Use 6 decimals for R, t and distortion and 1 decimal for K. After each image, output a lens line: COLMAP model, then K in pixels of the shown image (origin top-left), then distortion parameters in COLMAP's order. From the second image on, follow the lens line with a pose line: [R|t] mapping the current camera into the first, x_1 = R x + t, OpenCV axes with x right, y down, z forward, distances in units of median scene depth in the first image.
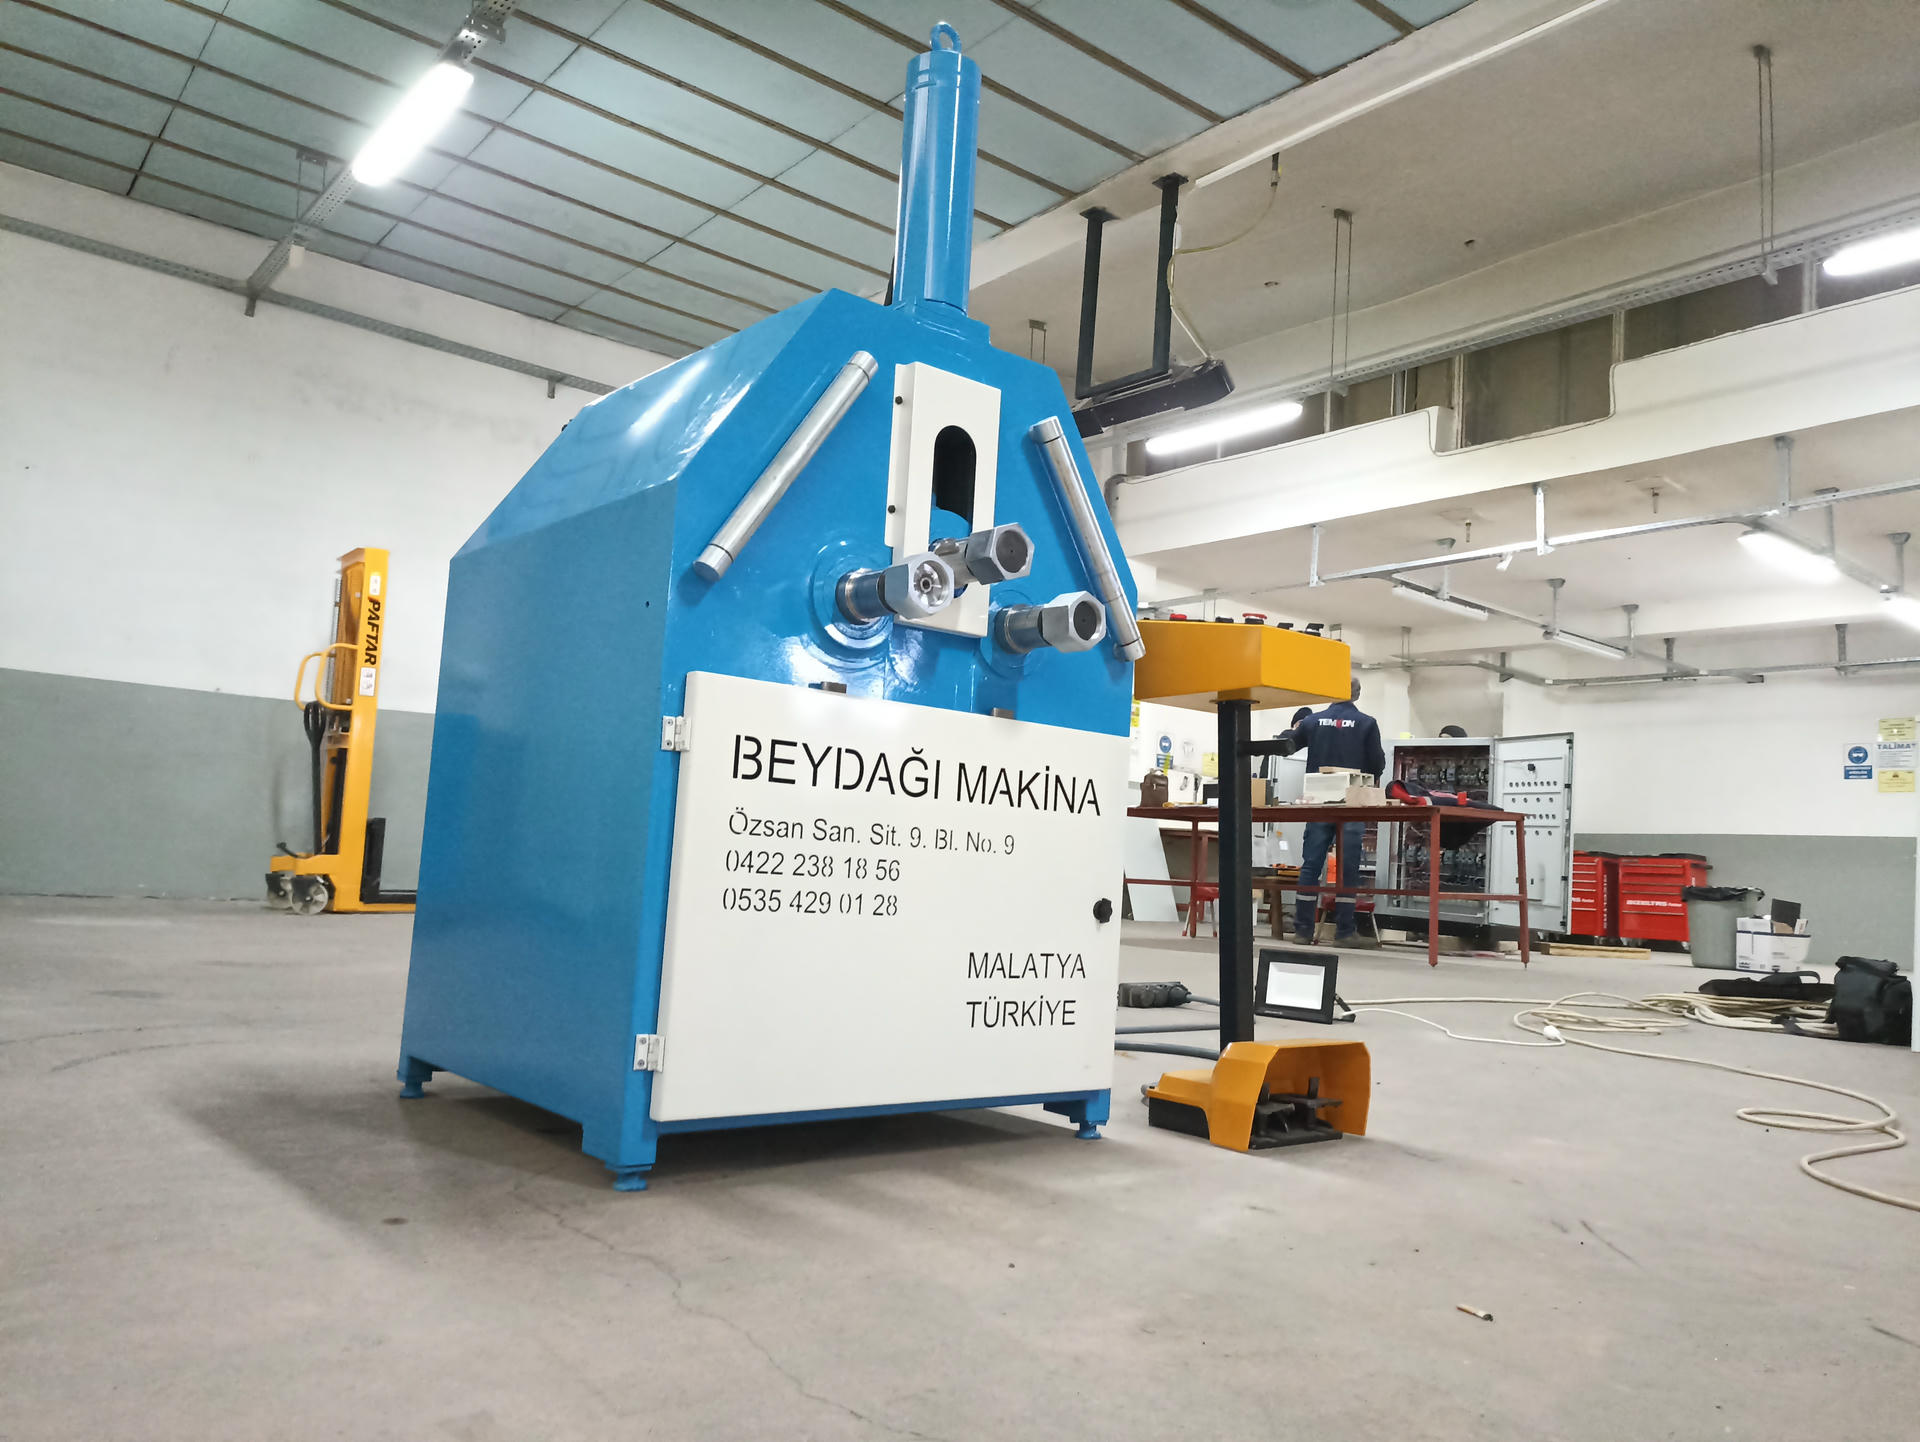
lens RADIAL K [[1403.7, 0, 962.8], [0, 1403.7, 730.8], [0, 0, 1]] dist [0.052397, -0.045443]
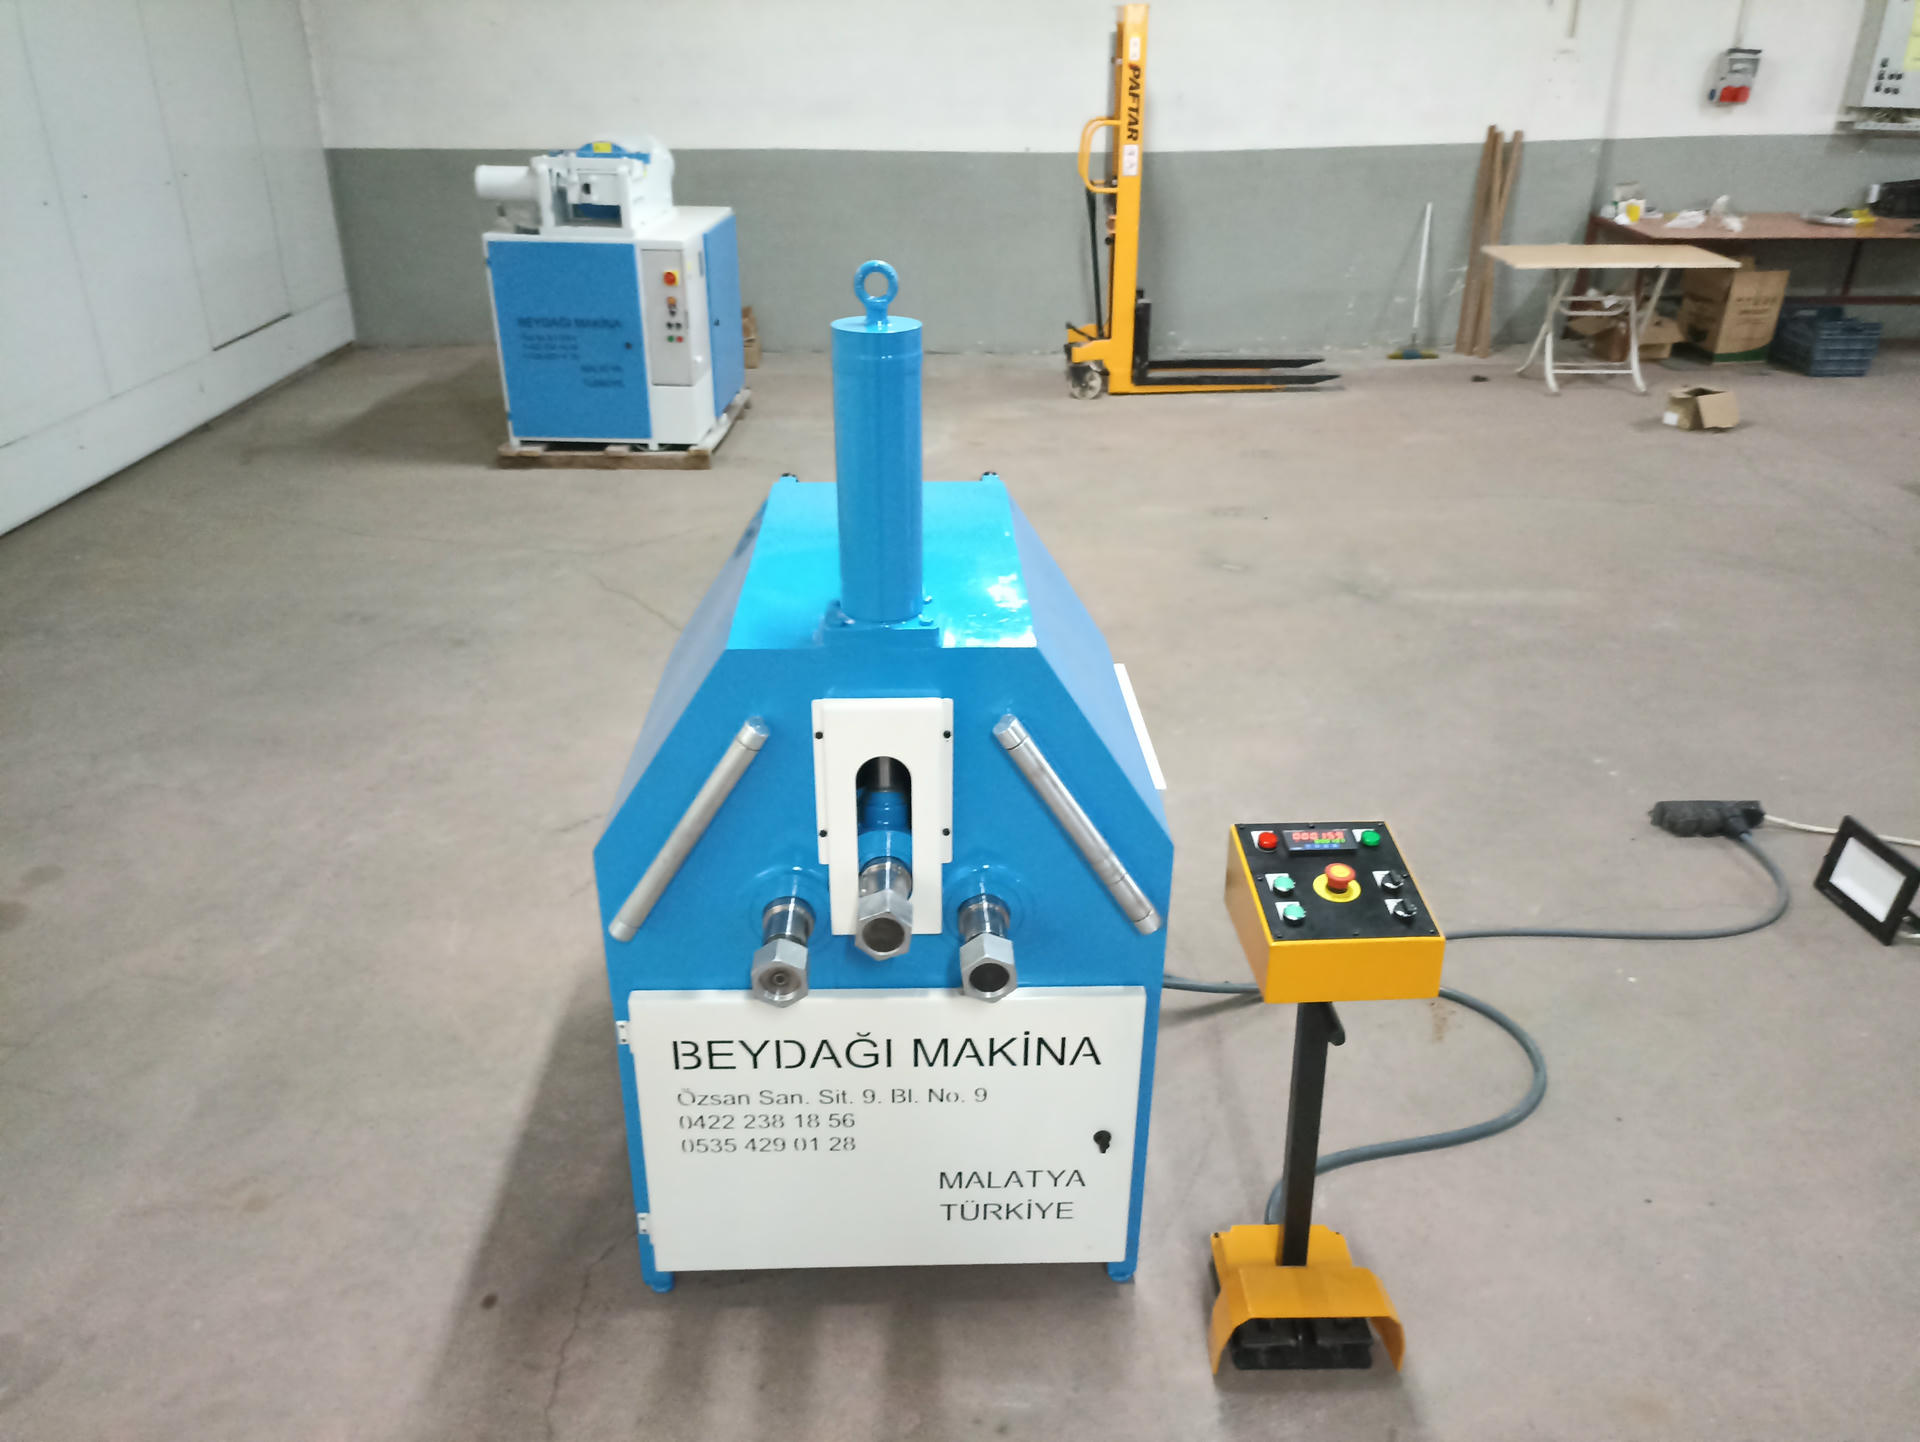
lens RADIAL K [[1403.7, 0, 962.8], [0, 1403.7, 730.8], [0, 0, 1]] dist [0.052397, -0.045443]
pose [[0.785941, 0.224967, -0.575922, 0.580896], [0.099299, 0.873443, 0.476694, -0.677147], [0.610275, -0.431842, 0.664136, 0.405984]]
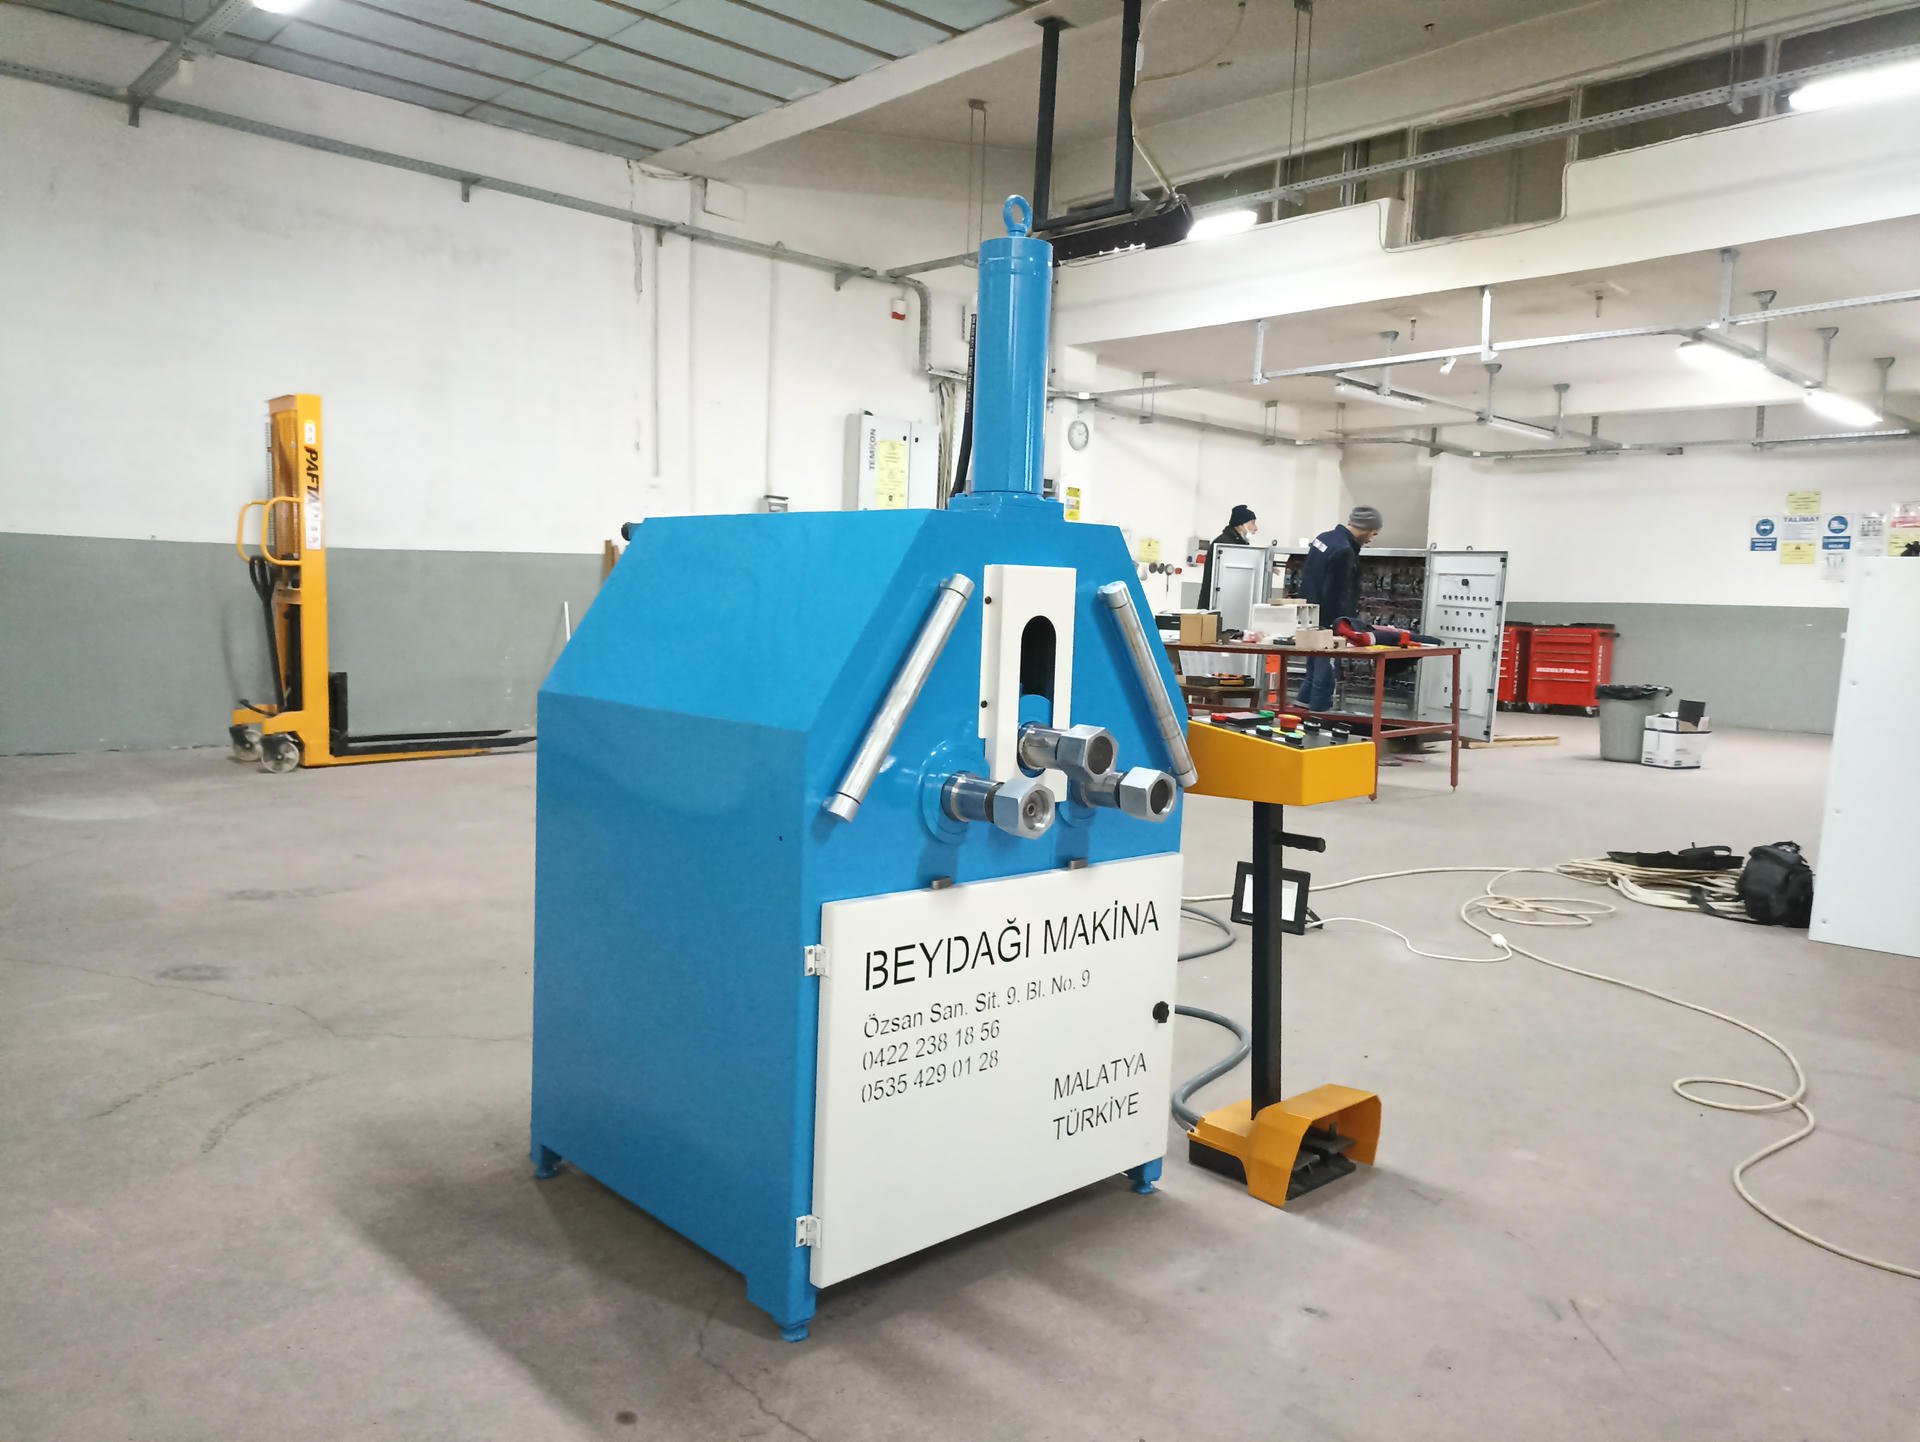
lens RADIAL K [[1403.7, 0, 962.8], [0, 1403.7, 730.8], [0, 0, 1]] dist [0.052397, -0.045443]
pose [[0.998009, -0.027995, 0.056520, -0.124743], [0.016556, 0.980952, 0.193541, -0.336836], [-0.060862, -0.192220, 0.979463, -0.060742]]
